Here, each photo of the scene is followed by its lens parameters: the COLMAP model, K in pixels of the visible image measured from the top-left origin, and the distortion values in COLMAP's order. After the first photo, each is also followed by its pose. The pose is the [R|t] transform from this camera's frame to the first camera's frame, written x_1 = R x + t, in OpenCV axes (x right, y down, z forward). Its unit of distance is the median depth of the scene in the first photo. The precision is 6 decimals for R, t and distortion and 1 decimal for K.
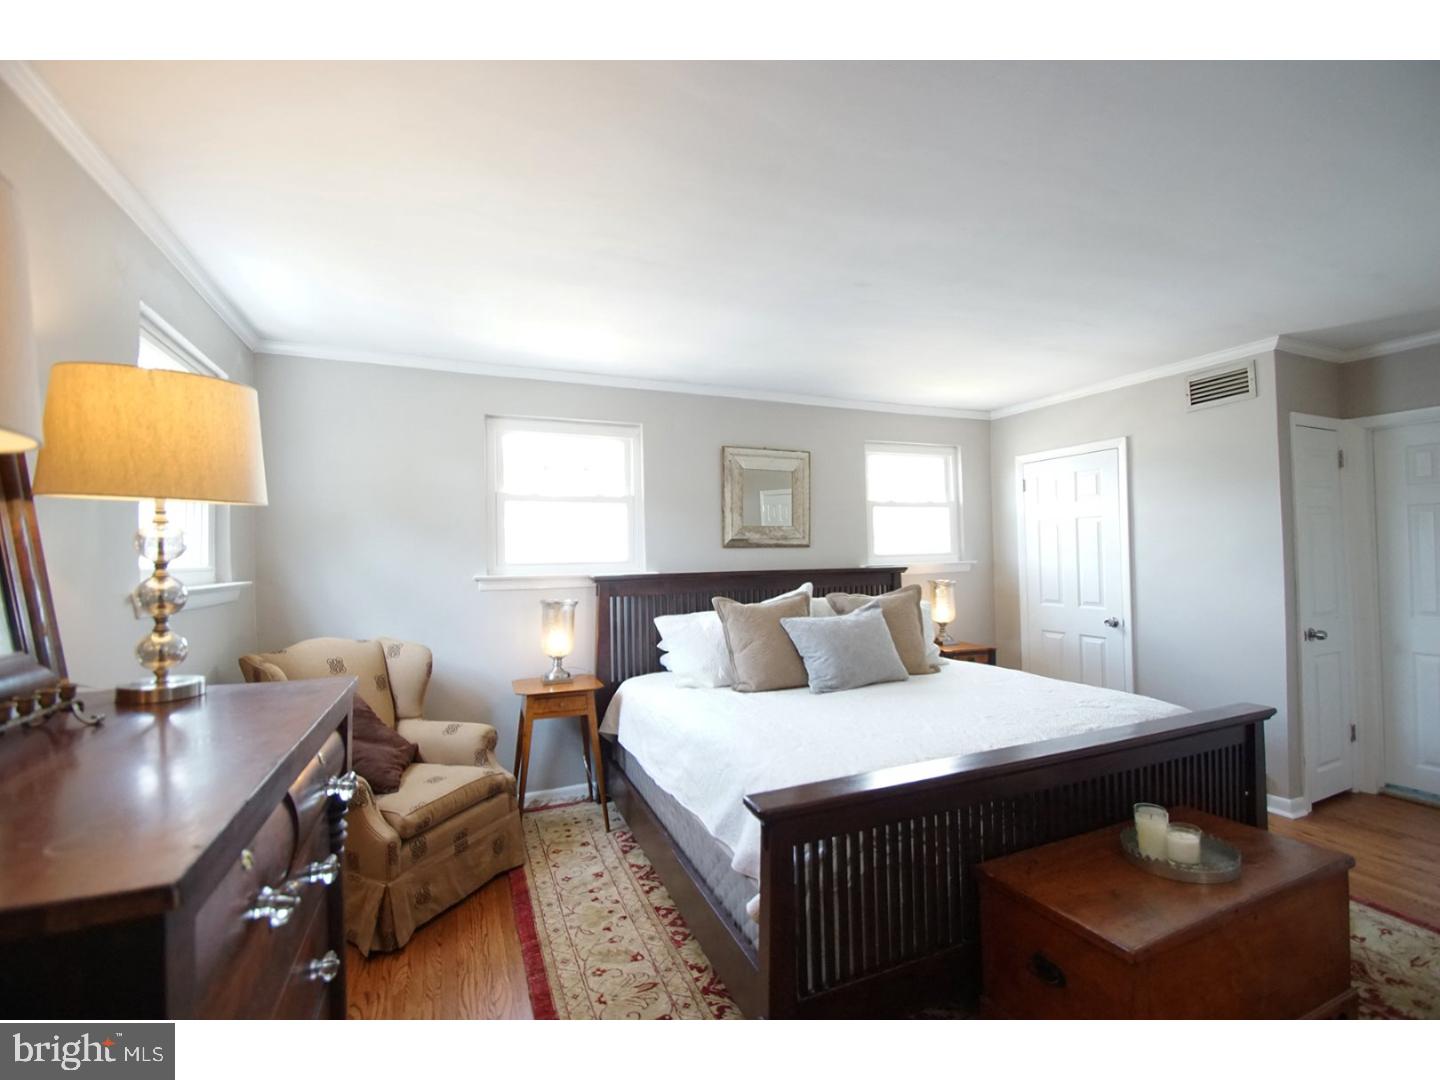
lens RADIAL K [[642.3, 0, 730.5], [0, 642.3, 541.6], [0, 0, 1]] dist [0.018828, -0.021807]
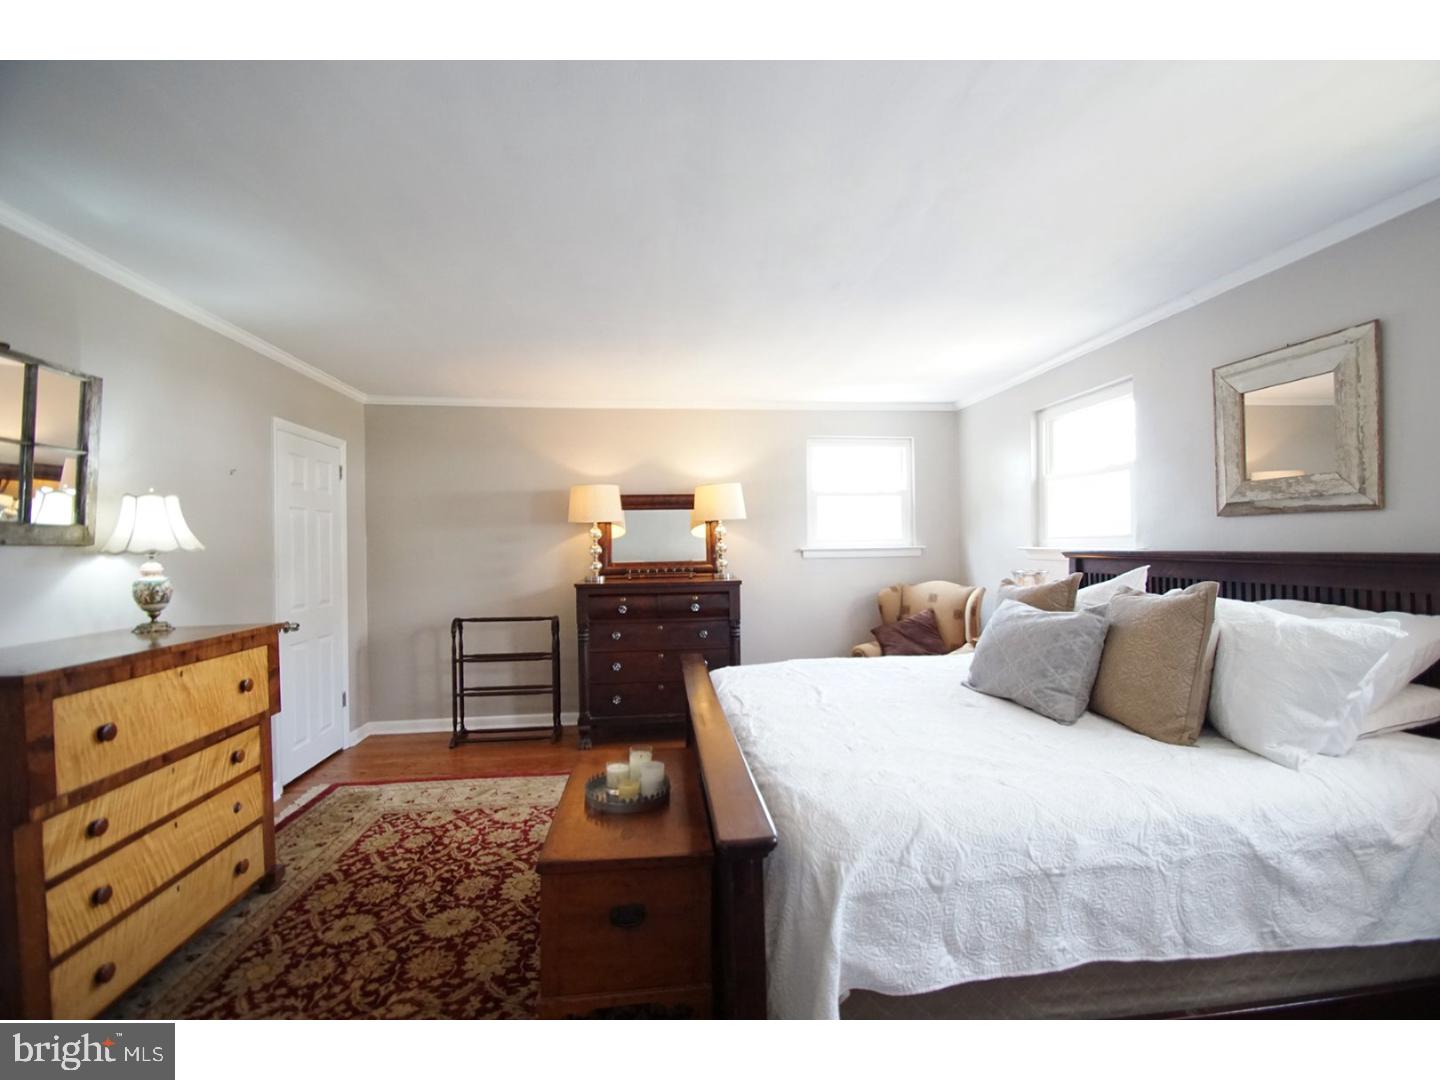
lens RADIAL K [[642.3, 0, 730.5], [0, 642.3, 541.6], [0, 0, 1]] dist [0.018828, -0.021807]
pose [[-0.295627, 0.018103, -0.955132, 0.801823], [0.043436, 0.999041, 0.005492, 0.009925], [0.954316, -0.039864, -0.296130, 0.698464]]
